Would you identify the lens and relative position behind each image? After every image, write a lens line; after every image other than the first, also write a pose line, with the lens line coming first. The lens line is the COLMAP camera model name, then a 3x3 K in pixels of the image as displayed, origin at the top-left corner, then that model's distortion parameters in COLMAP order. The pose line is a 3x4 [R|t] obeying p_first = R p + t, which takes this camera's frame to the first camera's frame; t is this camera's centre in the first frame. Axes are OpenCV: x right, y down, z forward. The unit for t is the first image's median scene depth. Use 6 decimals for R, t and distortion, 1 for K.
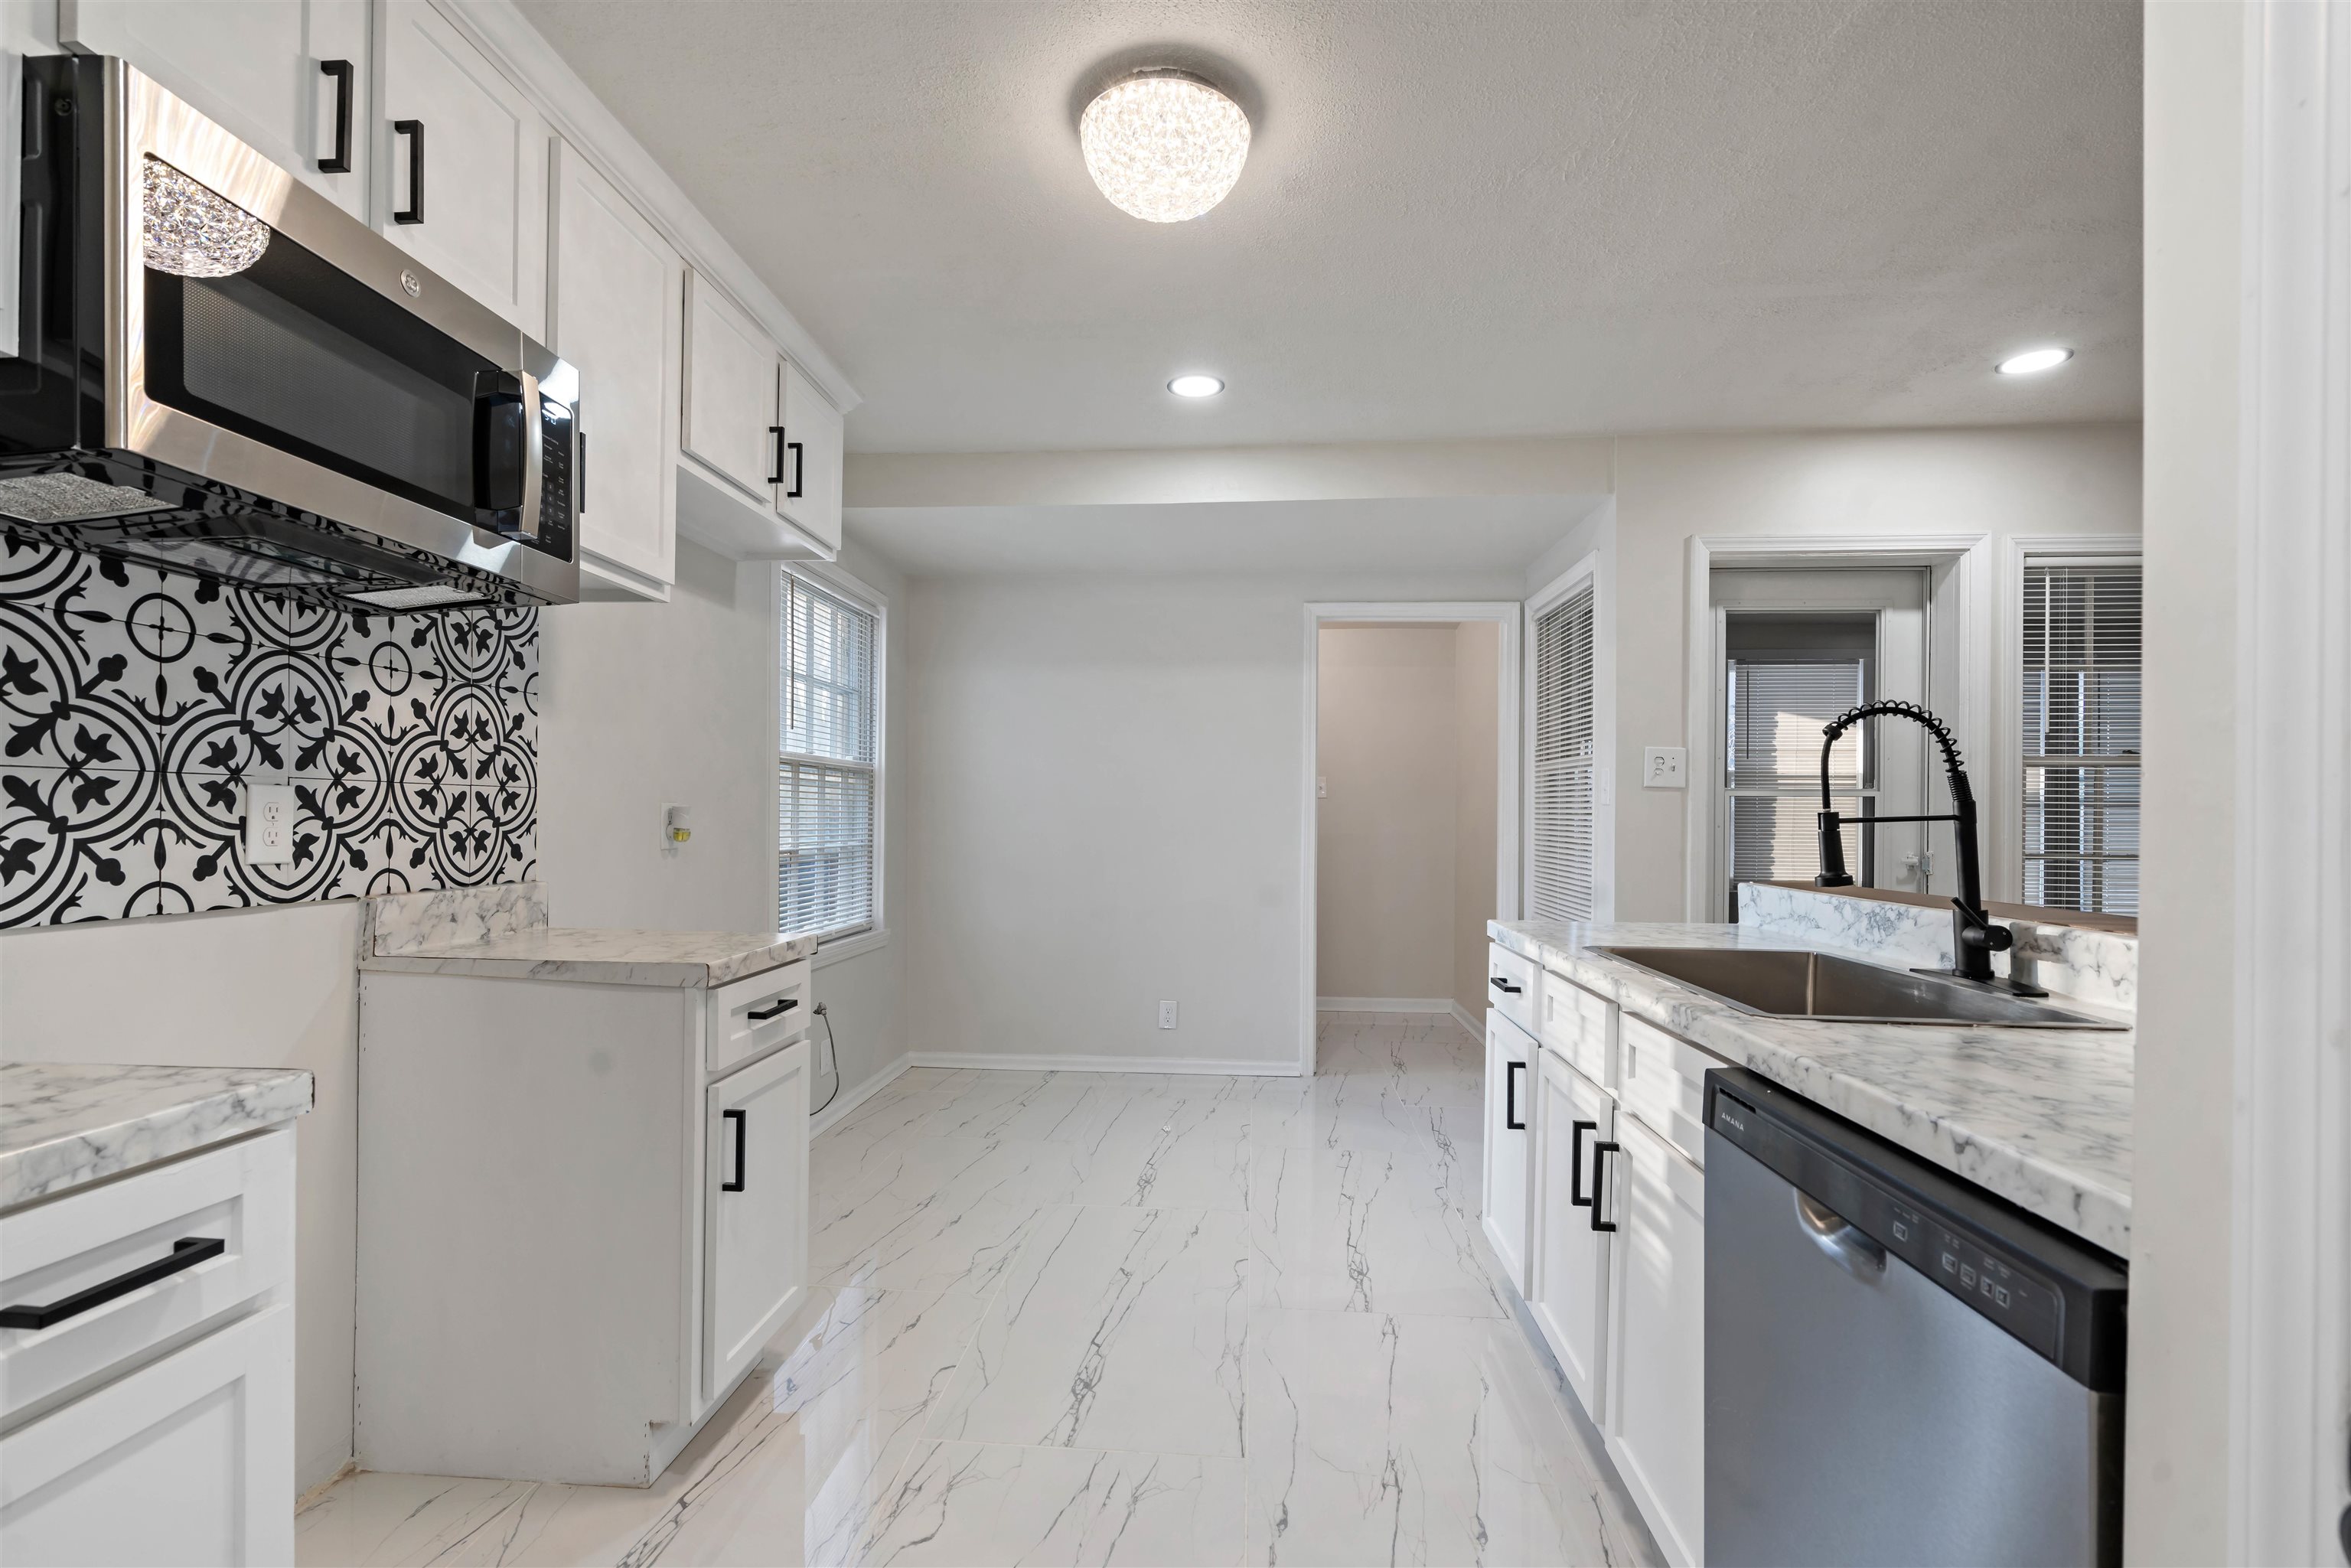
lens RADIAL K [[1057.3, 0, 1199.1], [0, 1057.3, 819.6], [0, 0, 1]] dist [-0.004996, 0.001991]
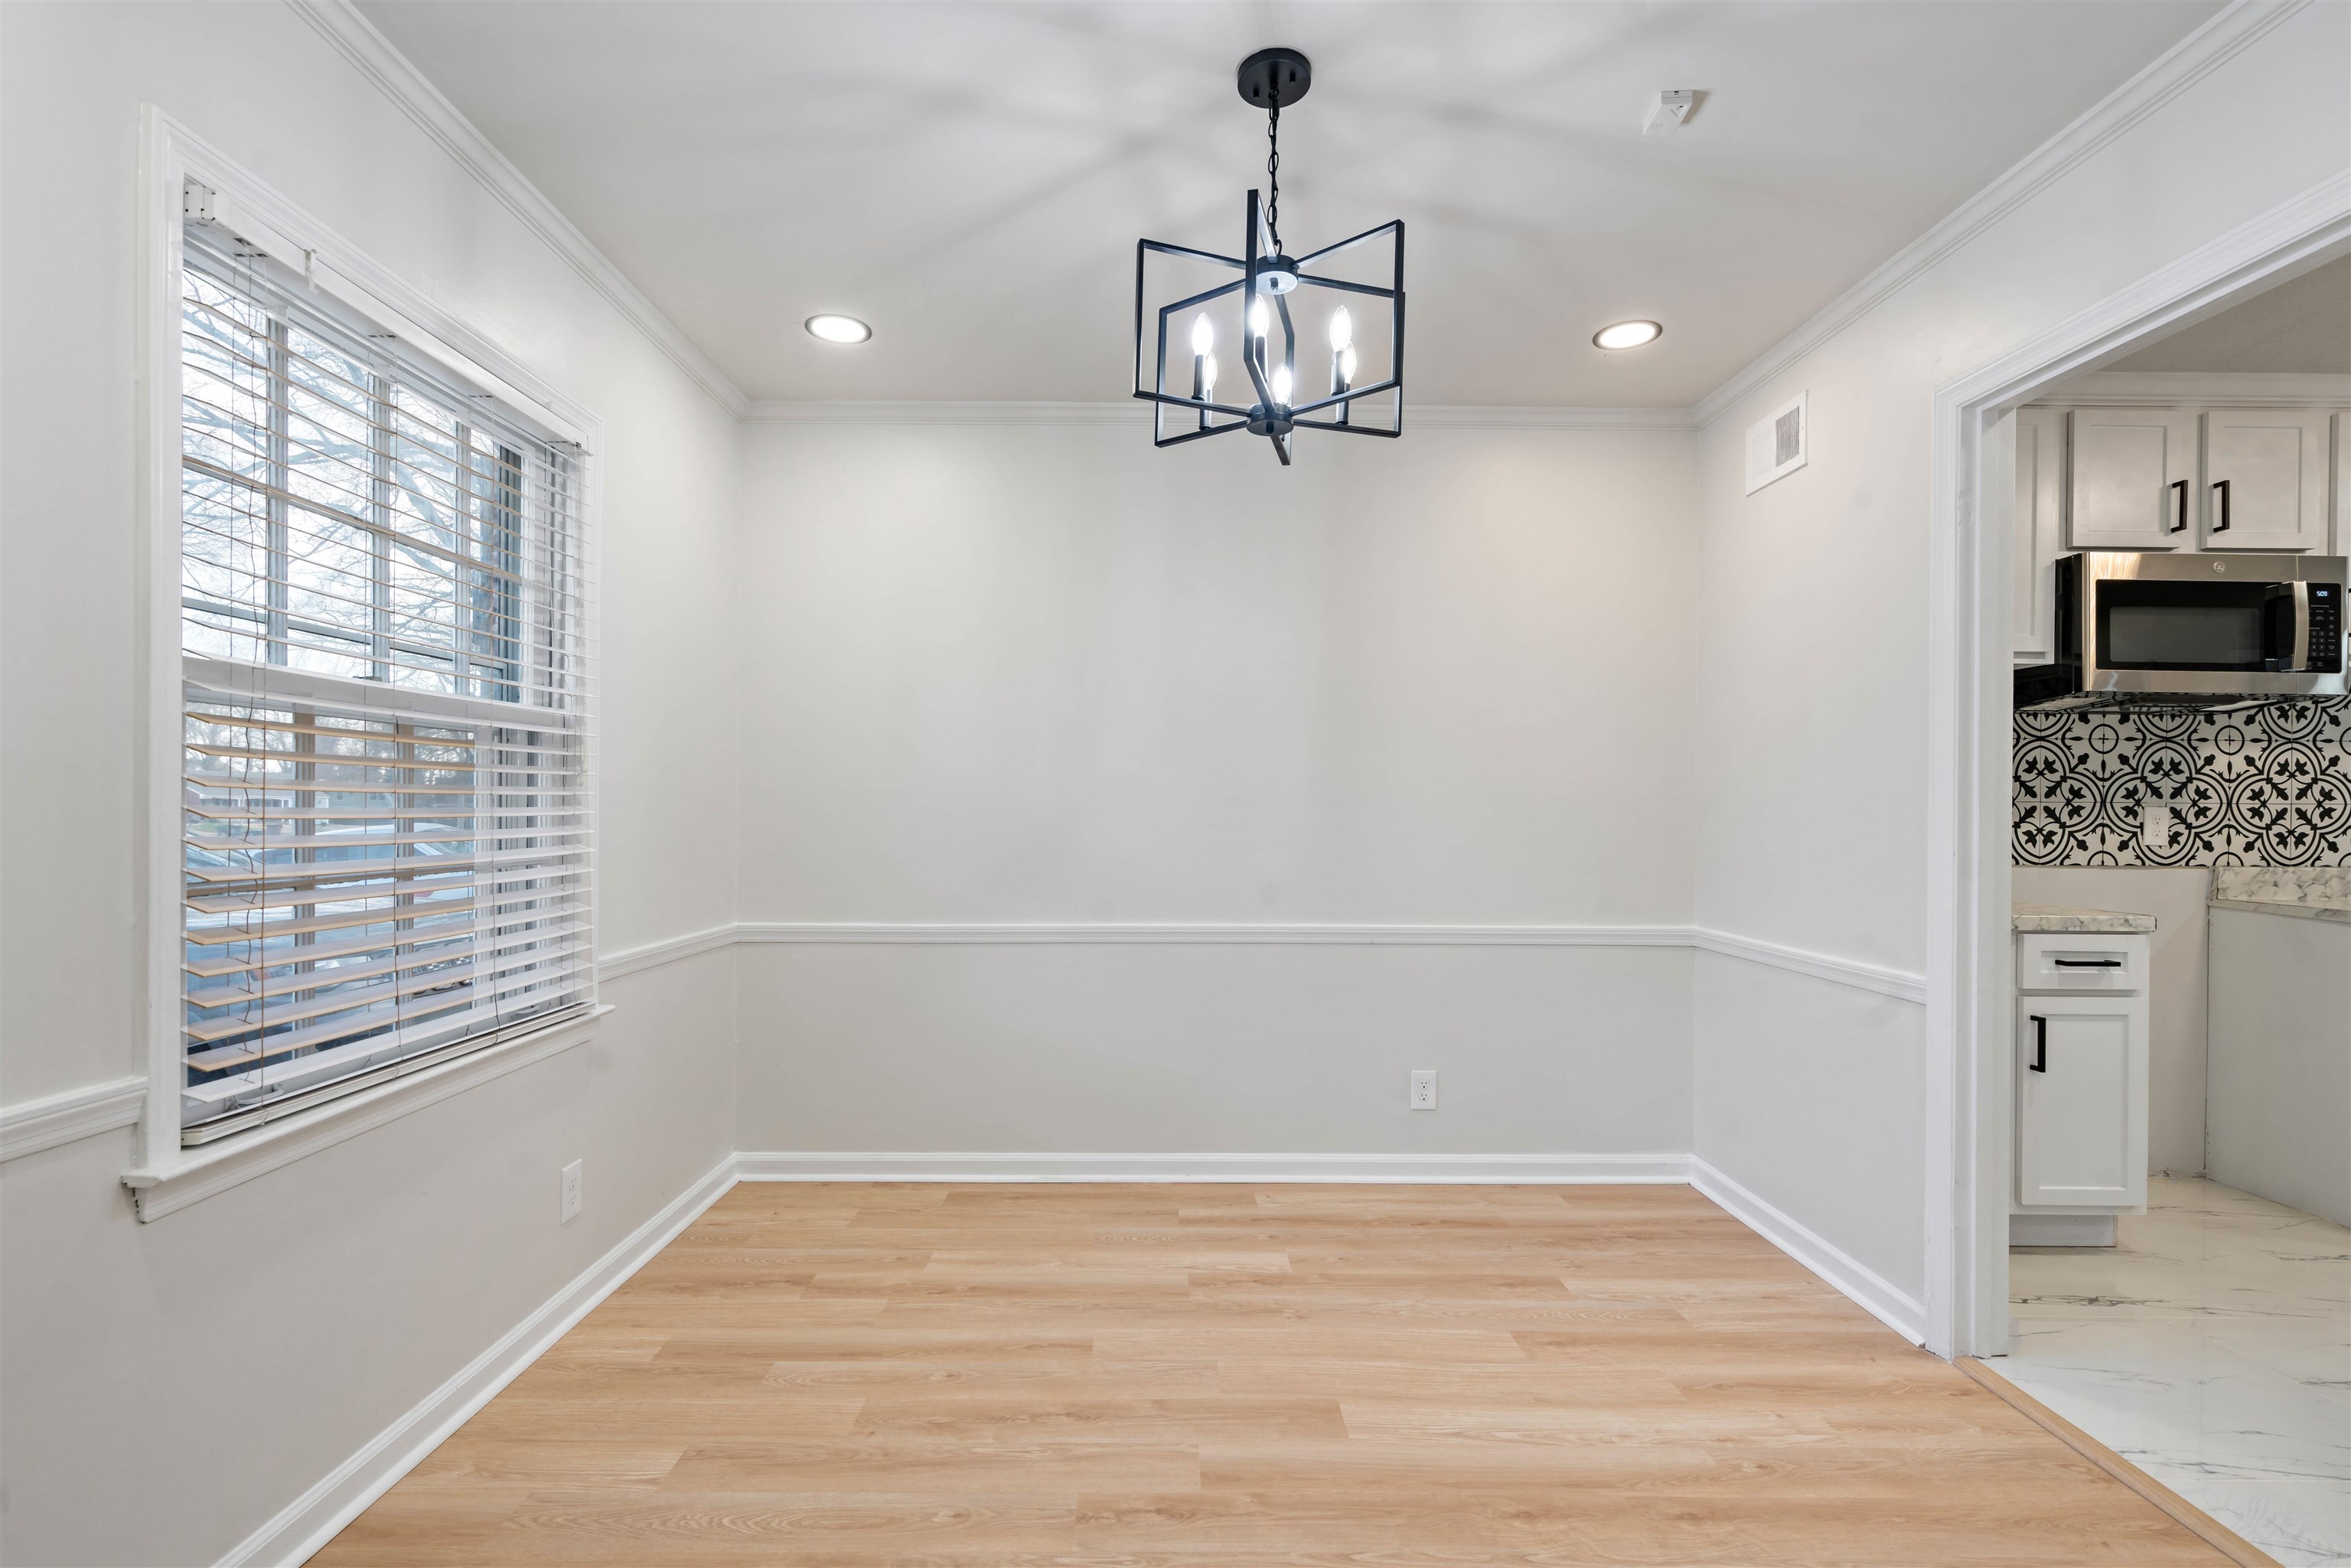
lens RADIAL K [[967.0, 0, 1185.7], [0, 967.0, 806.9], [0, 0, 1]] dist [-0.002740, -0.000683]
pose [[0.028068, -0.008813, -0.999567, 0.836271], [-0.009504, 0.999914, -0.009083, 0.001762], [0.999561, 0.009755, 0.027982, -0.835004]]
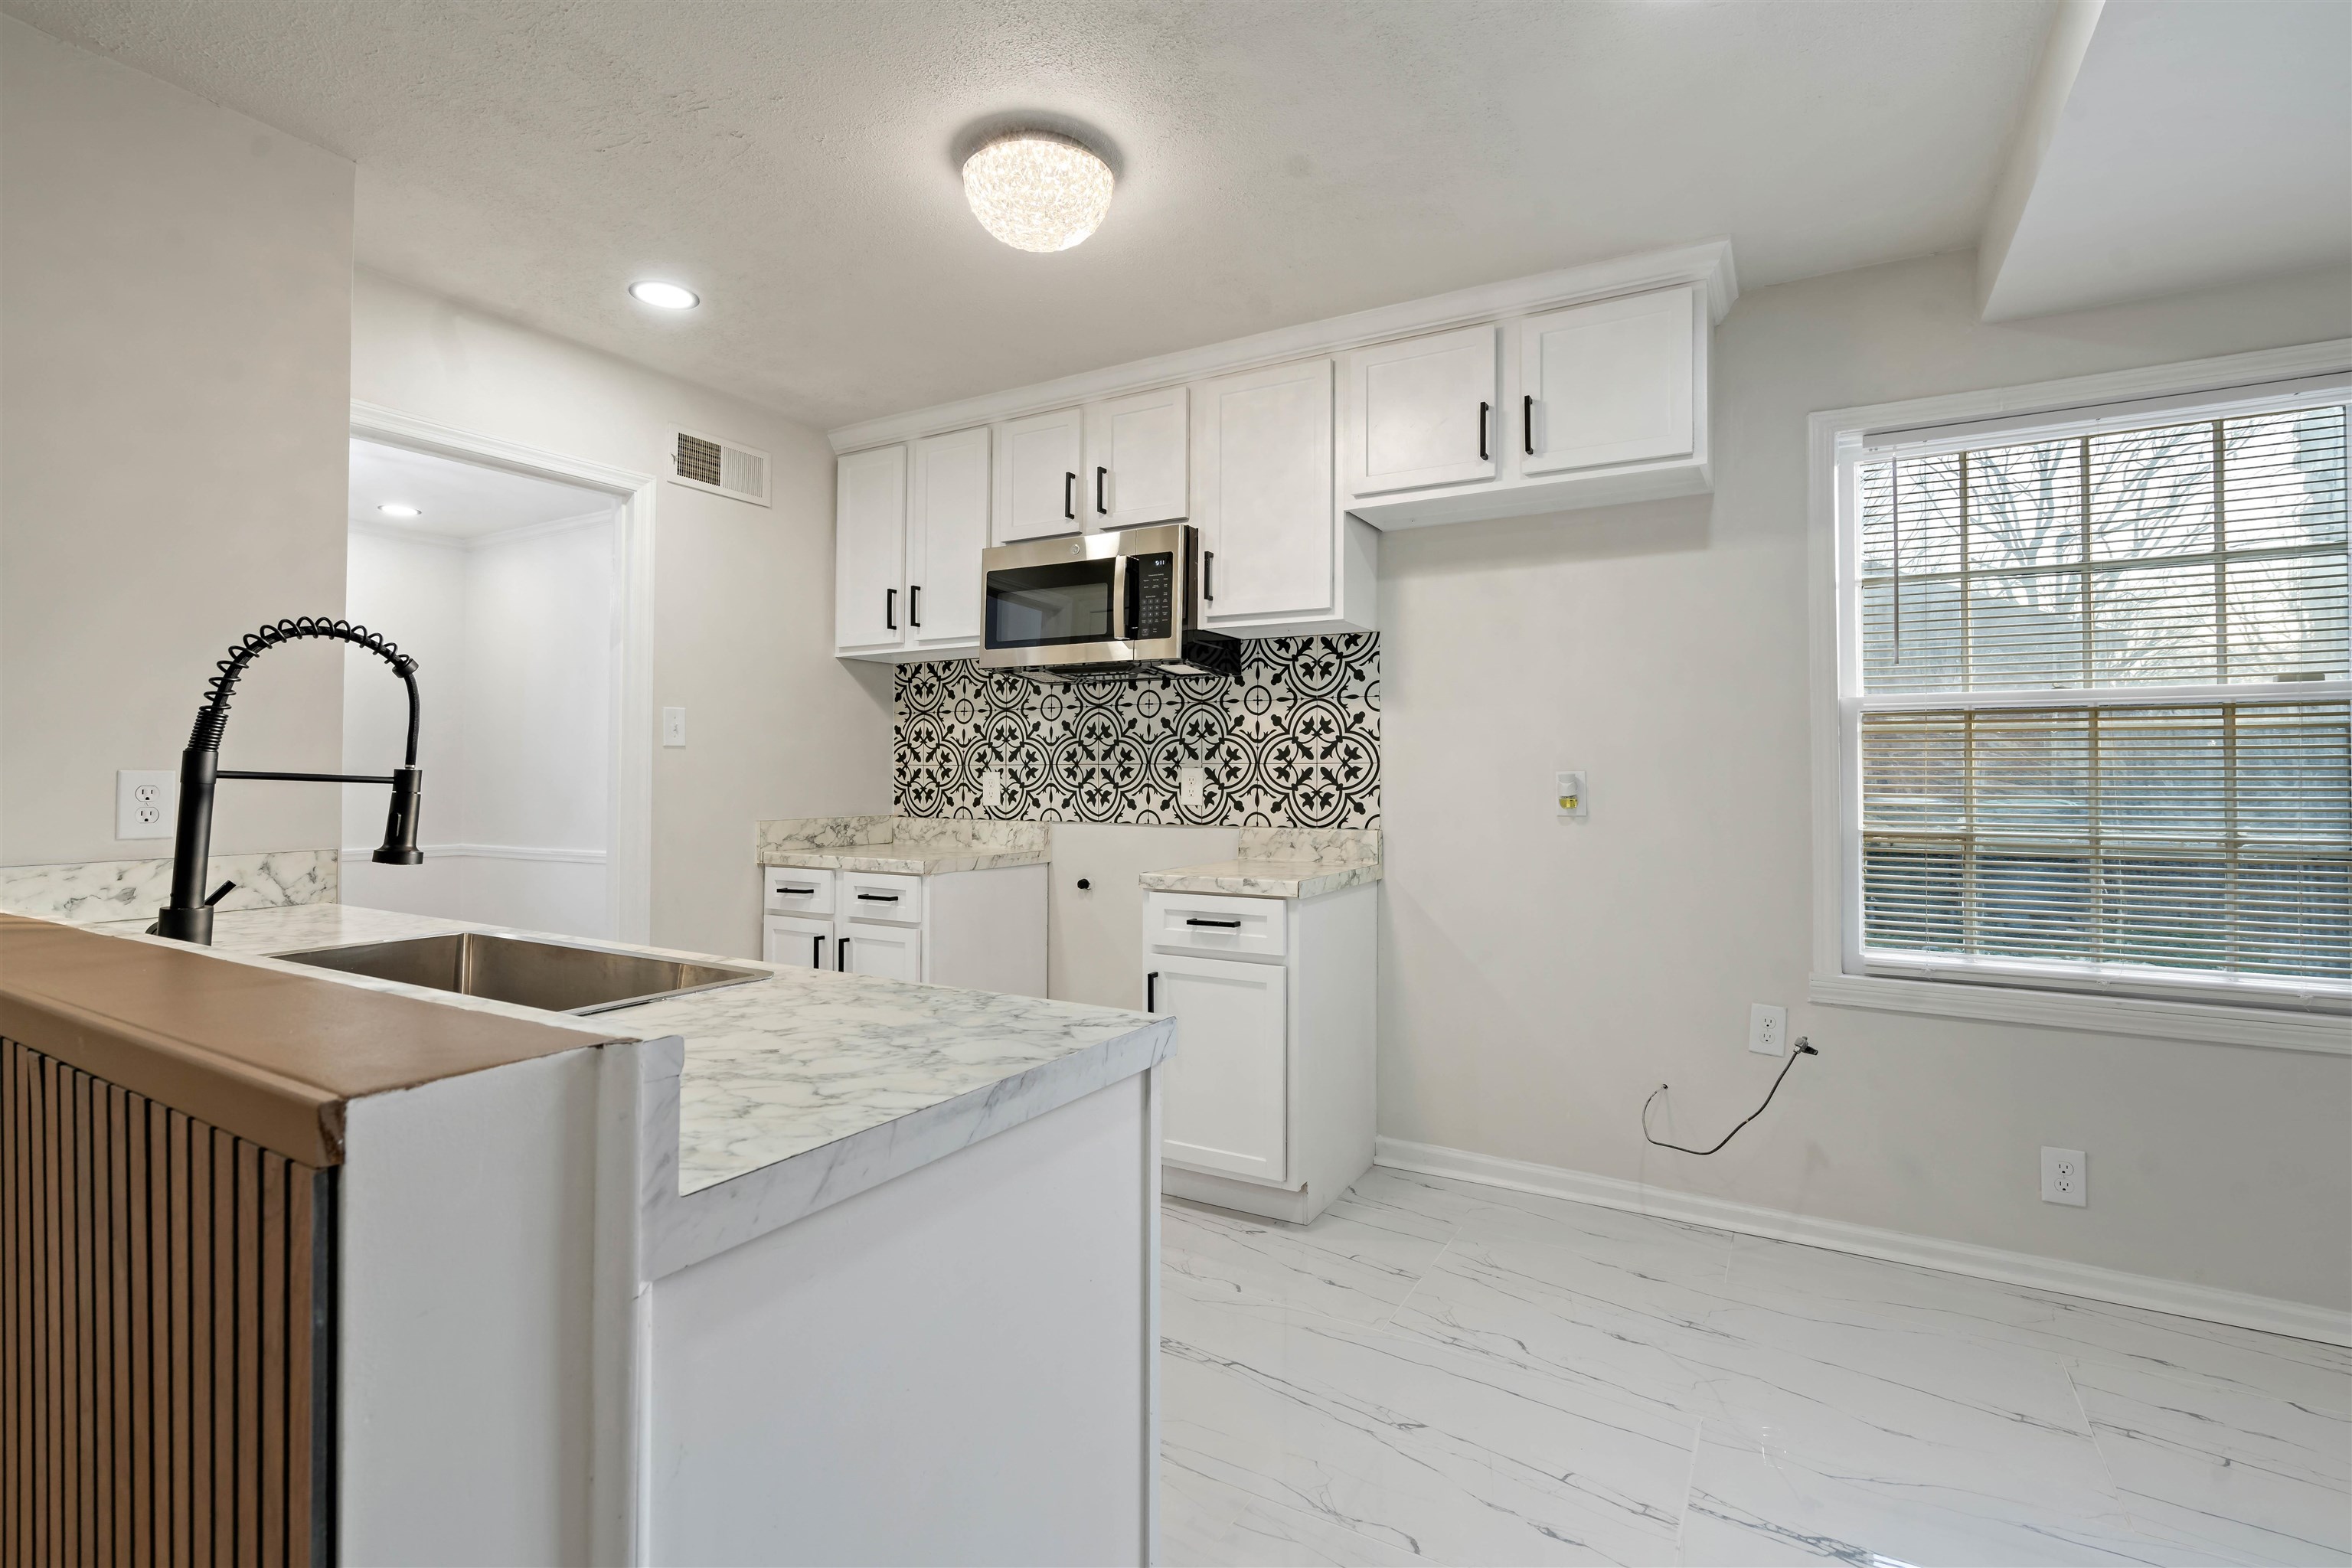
lens RADIAL K [[1057.7, 0, 1142.4], [0, 1057.7, 758.4], [0, 0, 1]] dist [-0.004996, 0.001991]
pose [[-0.455303, -0.024054, -0.890012, 0.940249], [-0.006969, 0.999701, -0.023453, -0.001219], [0.890309, -0.004476, -0.455334, 1.682437]]
